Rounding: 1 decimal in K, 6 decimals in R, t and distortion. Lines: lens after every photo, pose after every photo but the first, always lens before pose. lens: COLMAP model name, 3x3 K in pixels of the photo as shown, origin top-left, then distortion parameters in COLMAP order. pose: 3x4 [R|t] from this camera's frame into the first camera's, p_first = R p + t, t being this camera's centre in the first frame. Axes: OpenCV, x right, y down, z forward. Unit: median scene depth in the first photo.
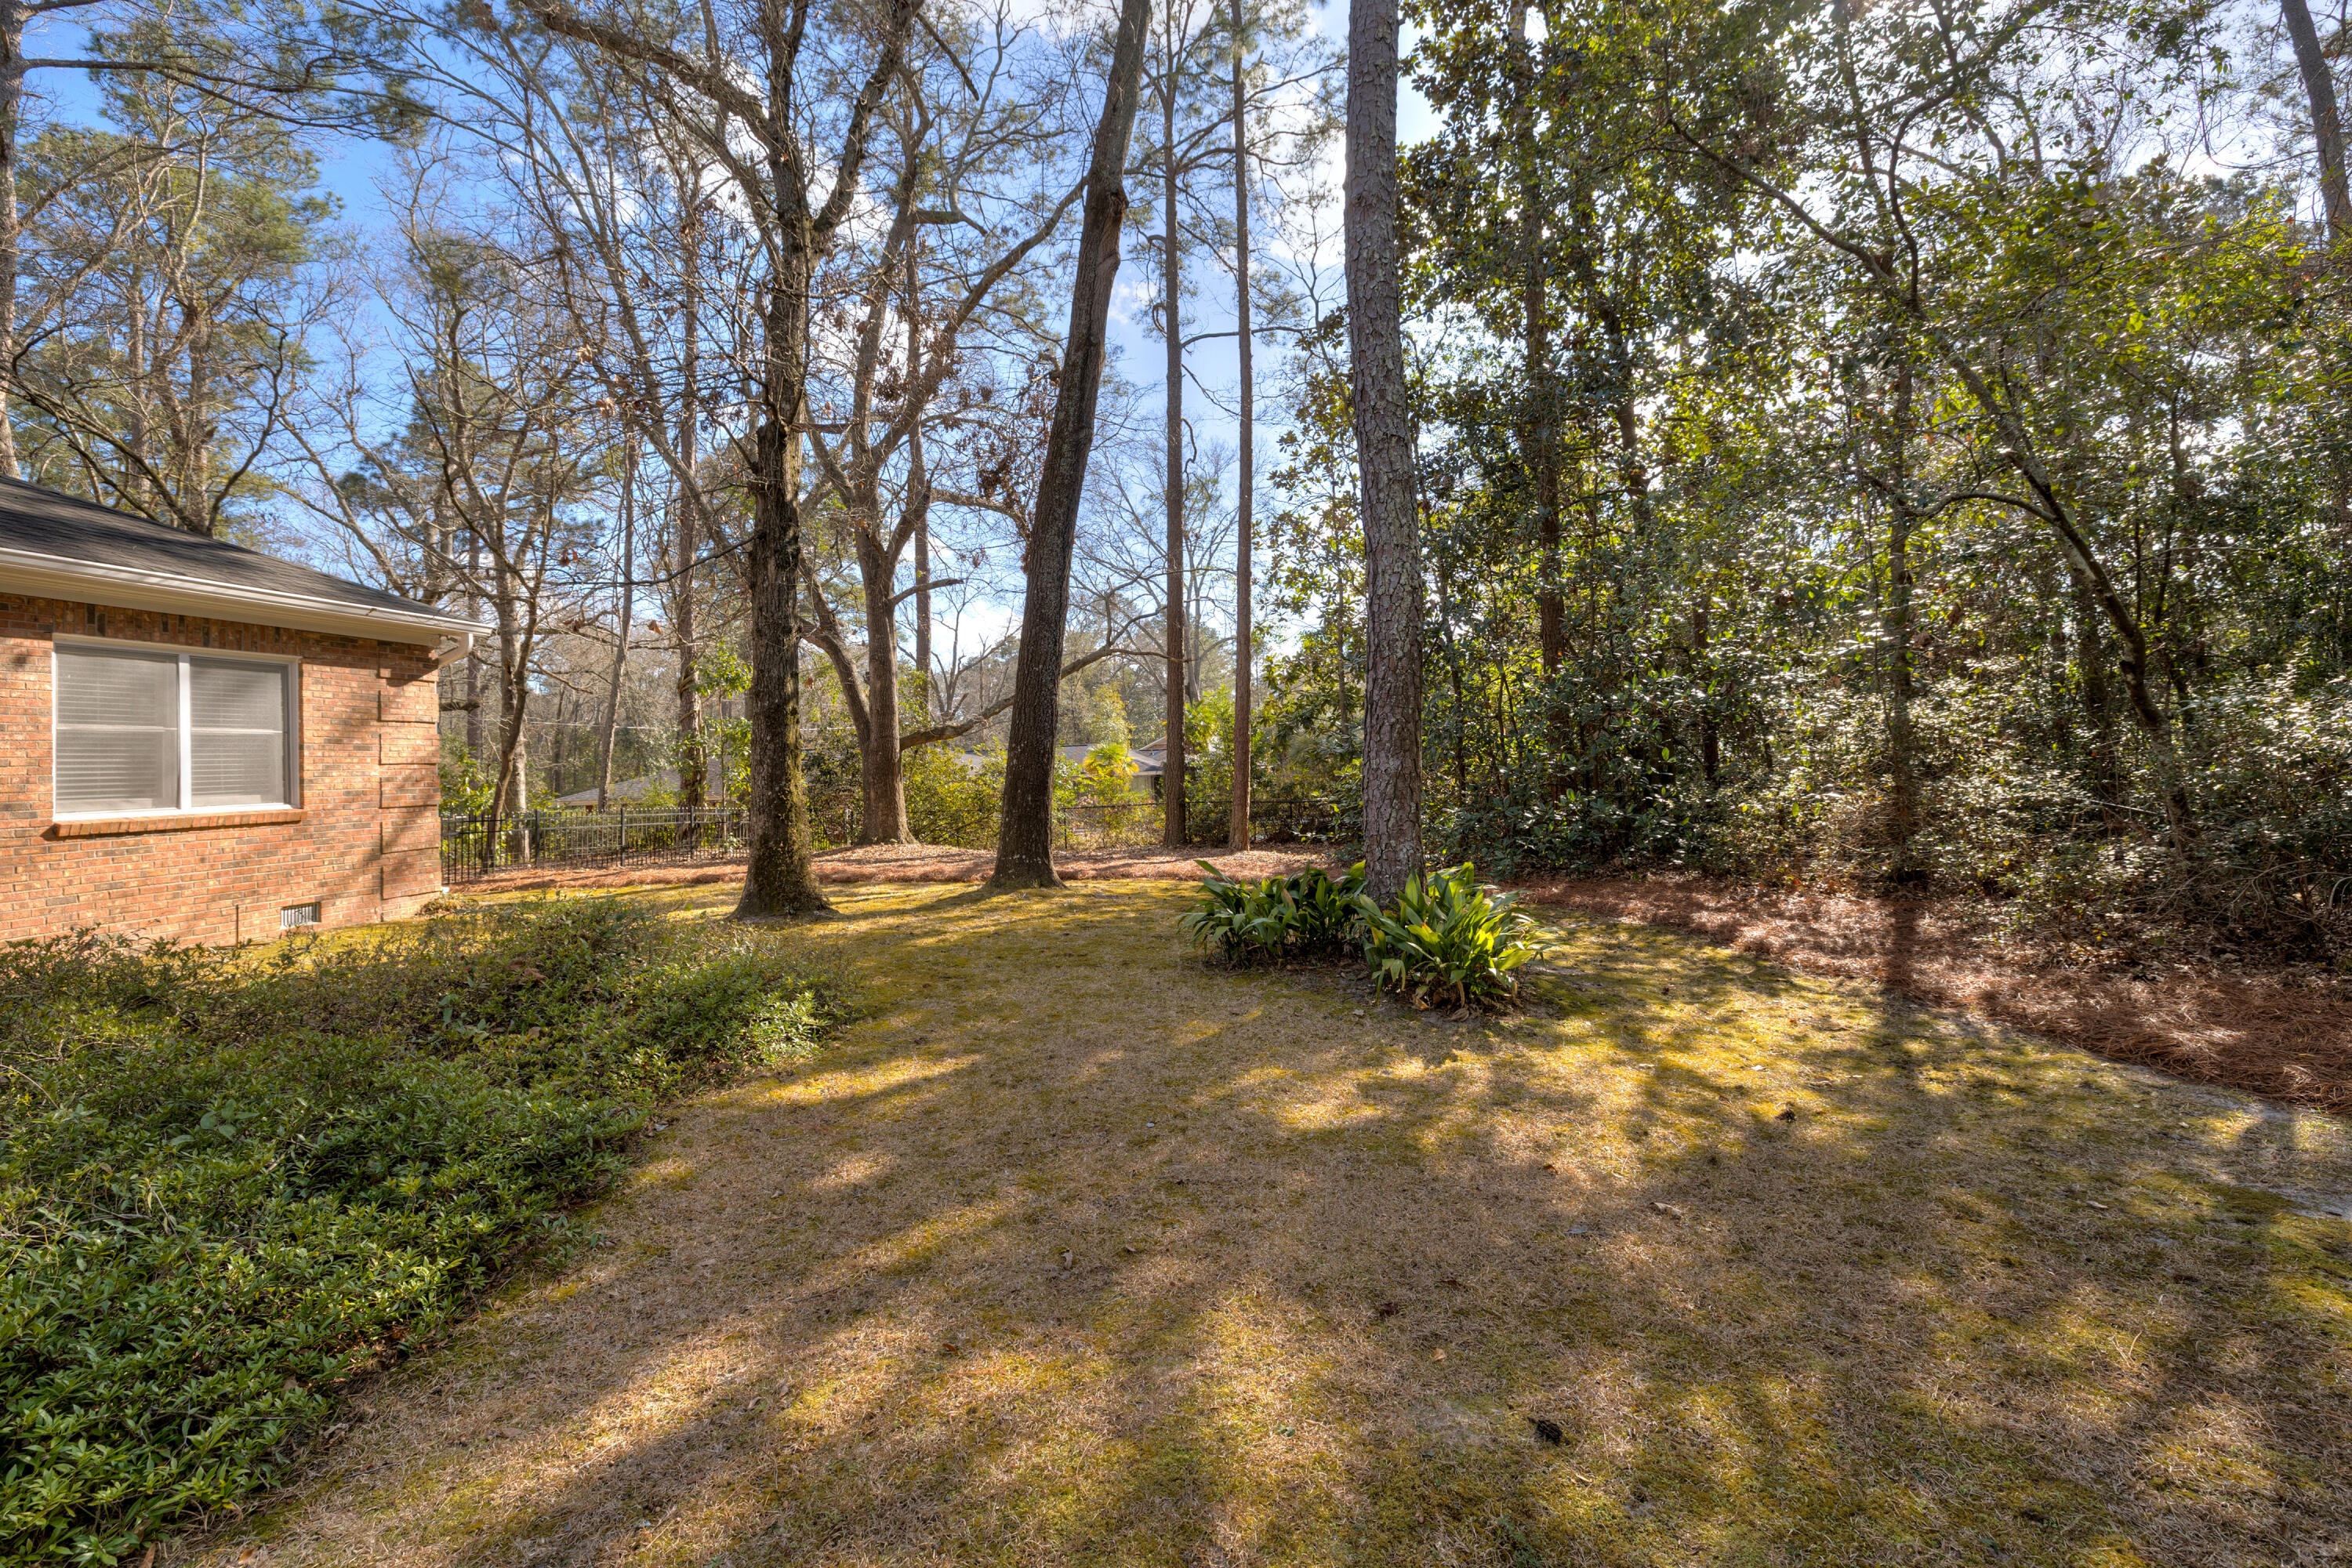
lens RADIAL K [[1092.5, 0, 1175.1], [0, 1092.5, 775.9], [0, 0, 1]] dist [0.003932, 0.000019]
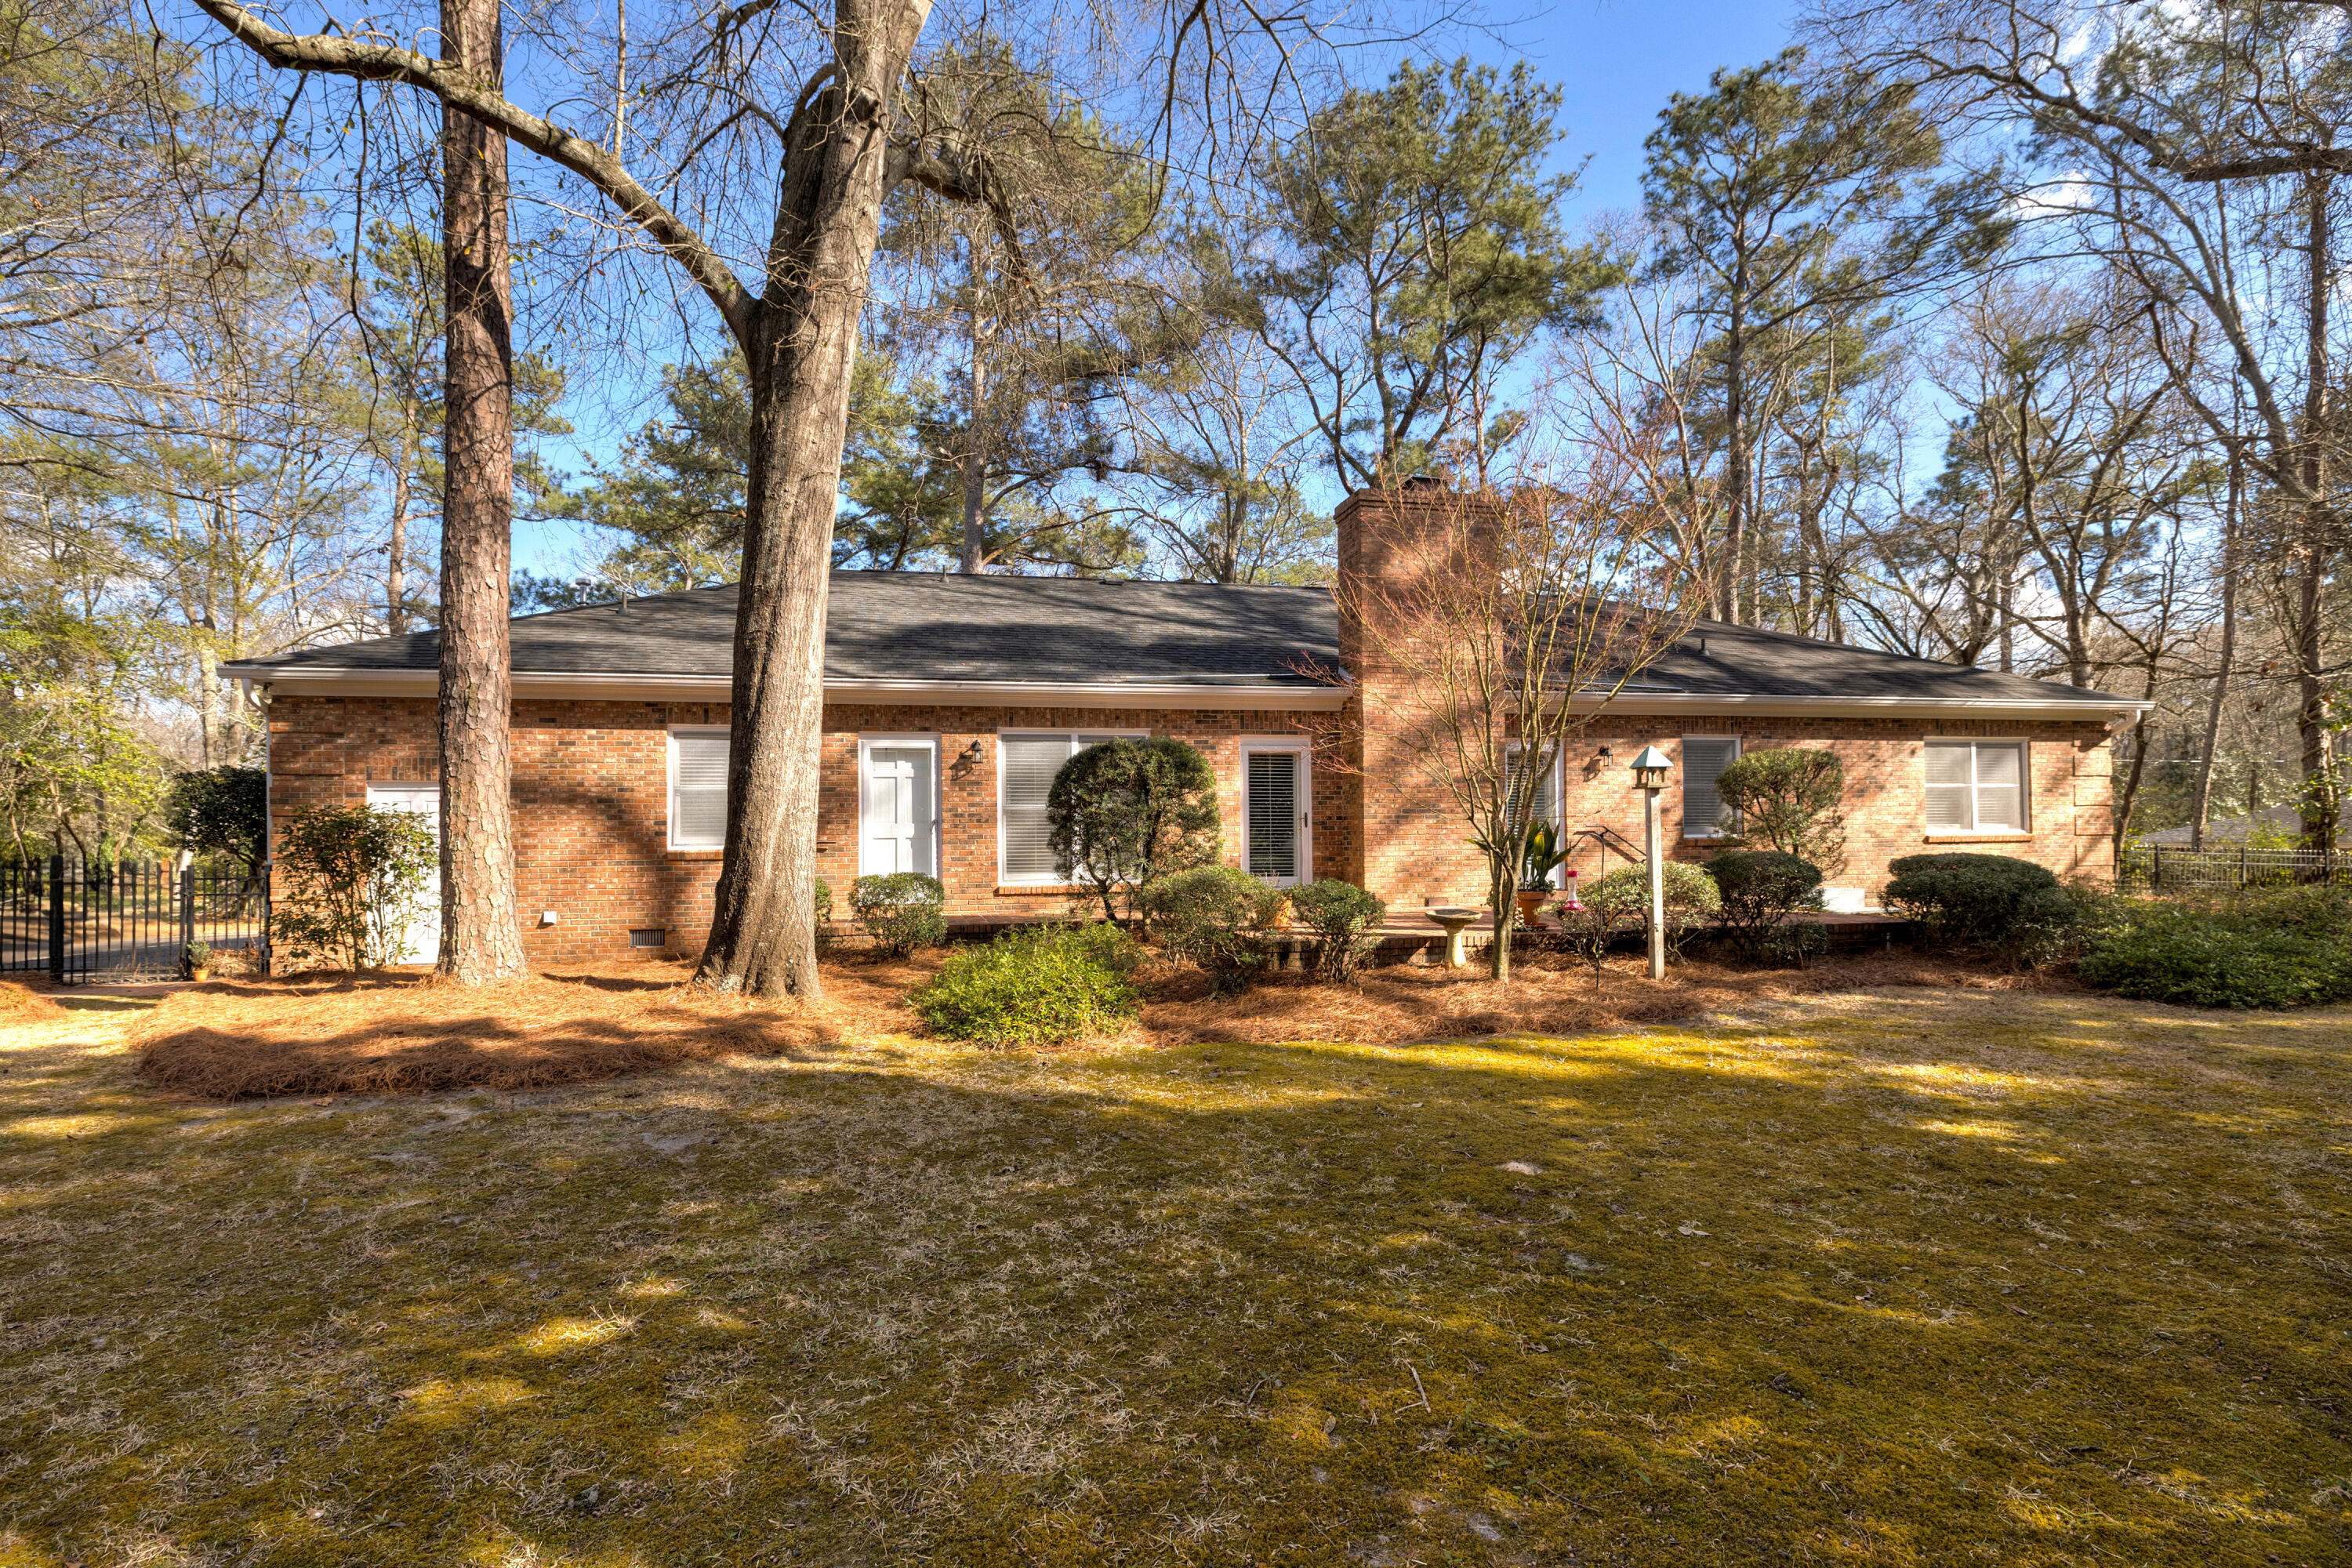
lens RADIAL K [[1153.1, 0, 1174.0], [0, 1153.1, 794.6], [0, 0, 1]] dist [0.023786, 0.000488]
pose [[0.393062, -0.004692, -0.919500, 0.235125], [-0.013702, 0.999846, -0.010960, 0.008017], [0.919410, 0.016907, 0.392937, -0.707178]]
